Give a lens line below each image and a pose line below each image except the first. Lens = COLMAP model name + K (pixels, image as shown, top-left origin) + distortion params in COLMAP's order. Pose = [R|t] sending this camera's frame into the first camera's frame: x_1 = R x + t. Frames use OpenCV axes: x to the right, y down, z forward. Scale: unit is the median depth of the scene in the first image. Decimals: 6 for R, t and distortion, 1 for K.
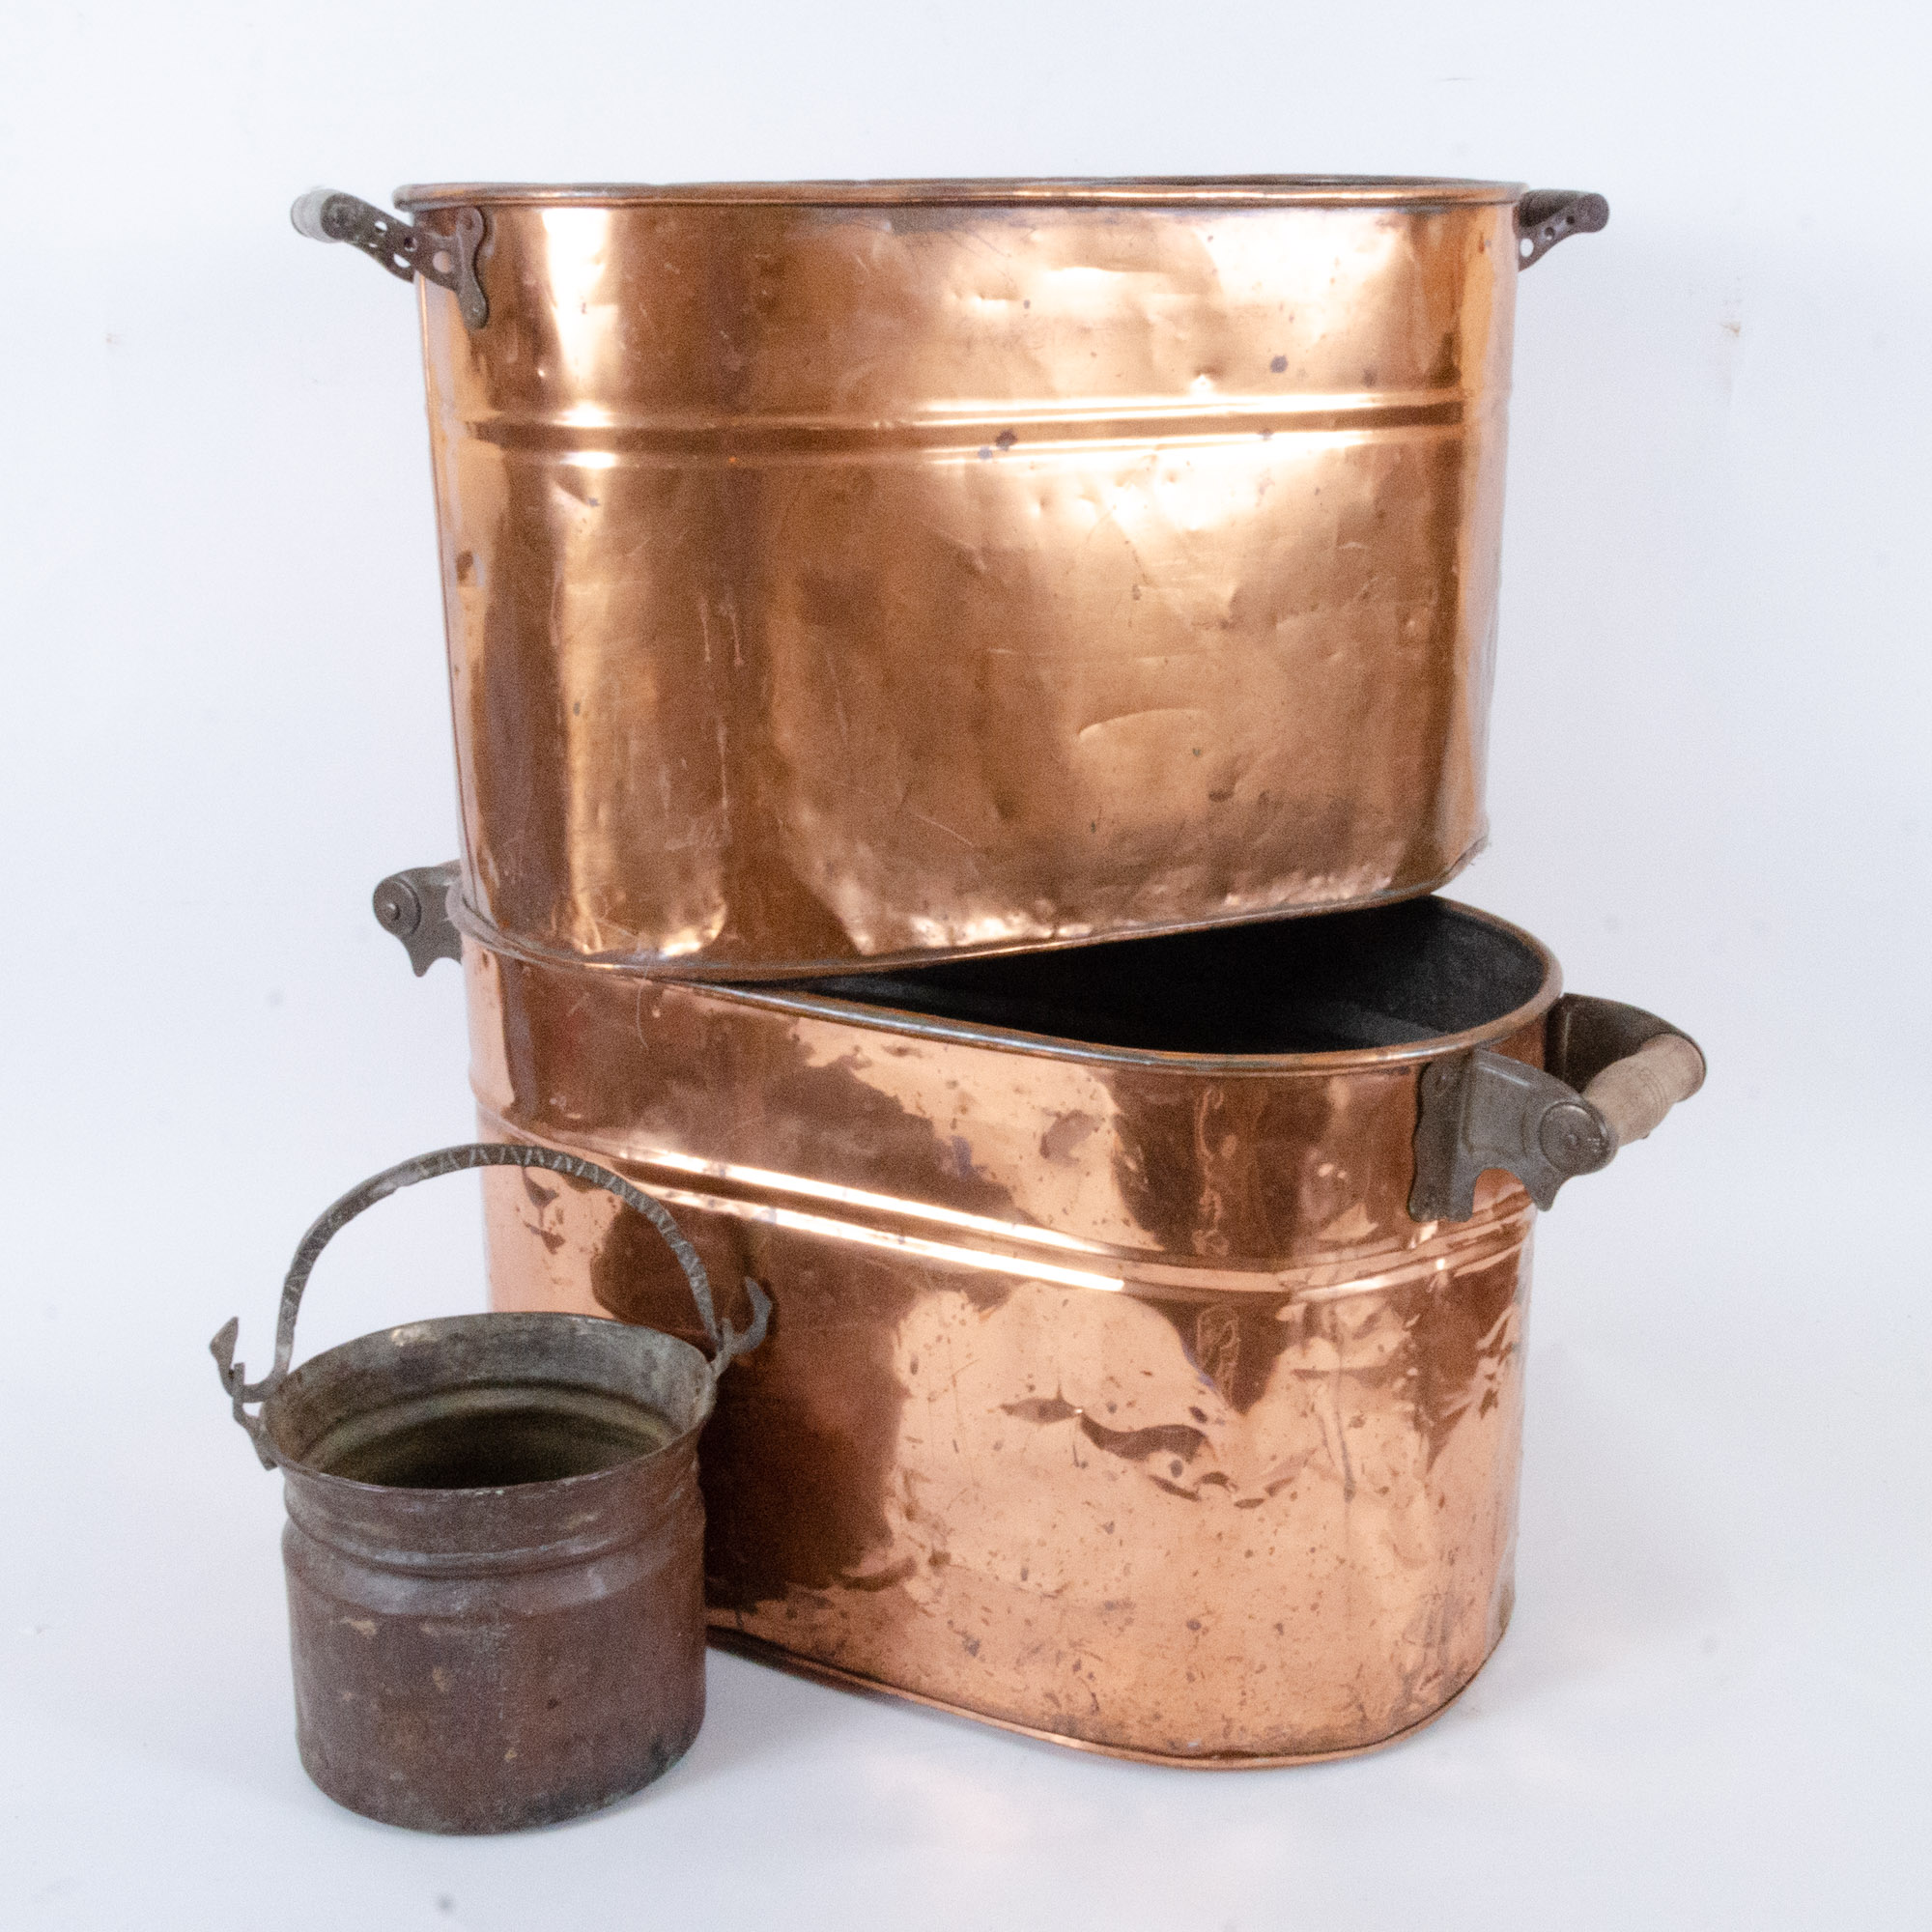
lens RADIAL K [[2827.0, 0, 1135.5], [0, 2827.0, 998.2], [0, 0, 1]] dist [-0.027460, 0.080542]
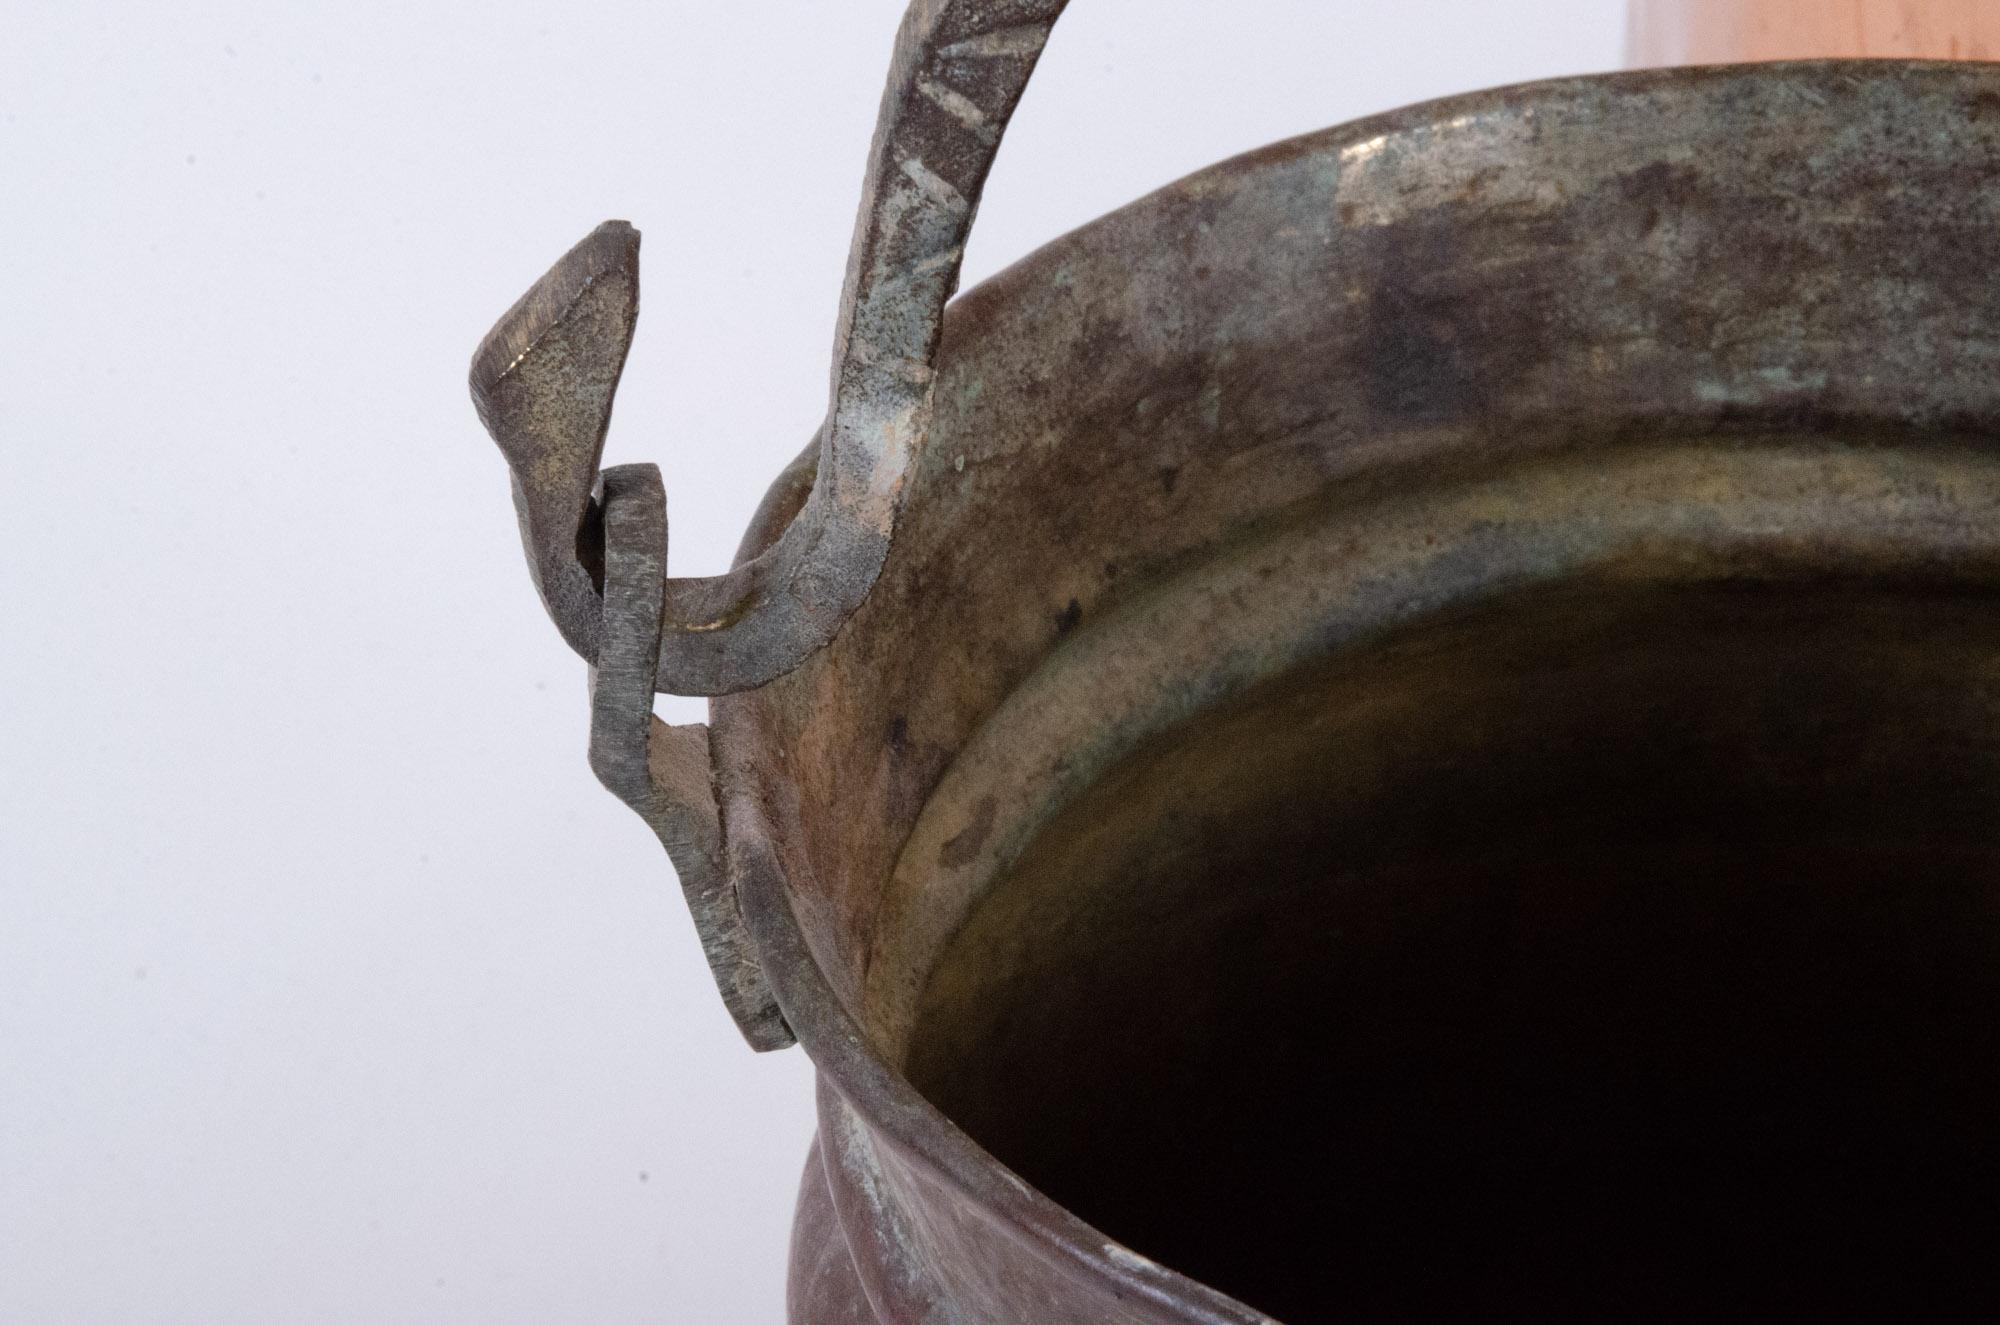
lens RADIAL K [[7210.1, 0, 1000.0], [0, 7210.1, 662.5], [0, 0, 1]] dist [0.725169, 1.047745]
pose [[0.979056, 0.109747, -0.171477, -0.210214], [-0.046864, 0.941136, 0.334765, -0.012152], [0.198122, -0.319718, 0.926568, 0.564659]]
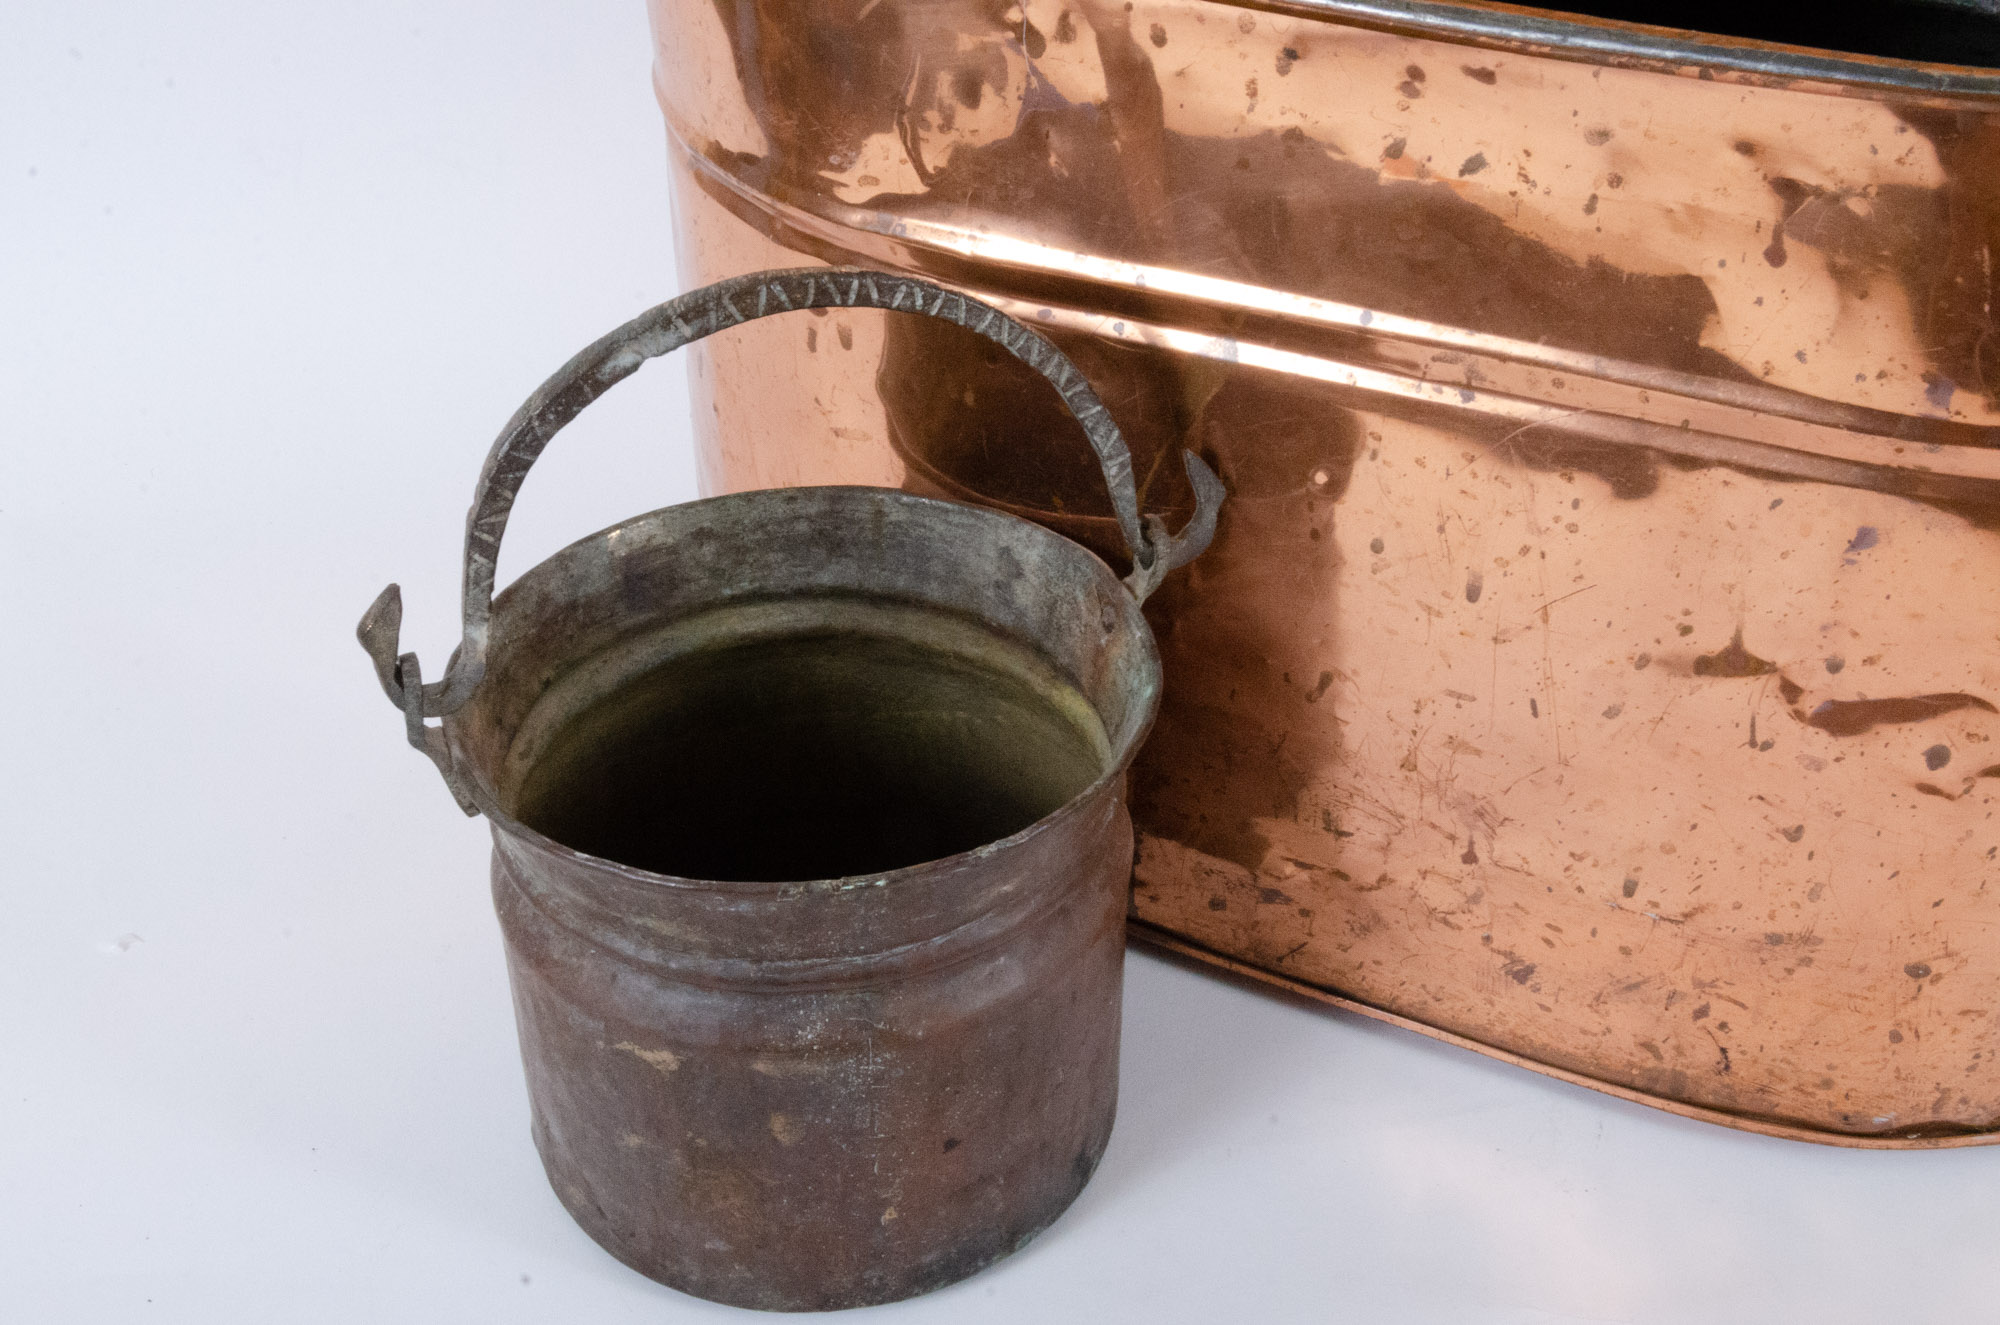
lens RADIAL K [[2548.4, 0, 921.9], [0, 2548.4, 721.0], [0, 0, 1]] dist [-0.006536, 0.255540]
pose [[0.998829, -0.032672, -0.035670, -0.182622], [0.042859, 0.939646, 0.339453, -0.038419], [0.022426, -0.340585, 0.939946, 0.467245]]
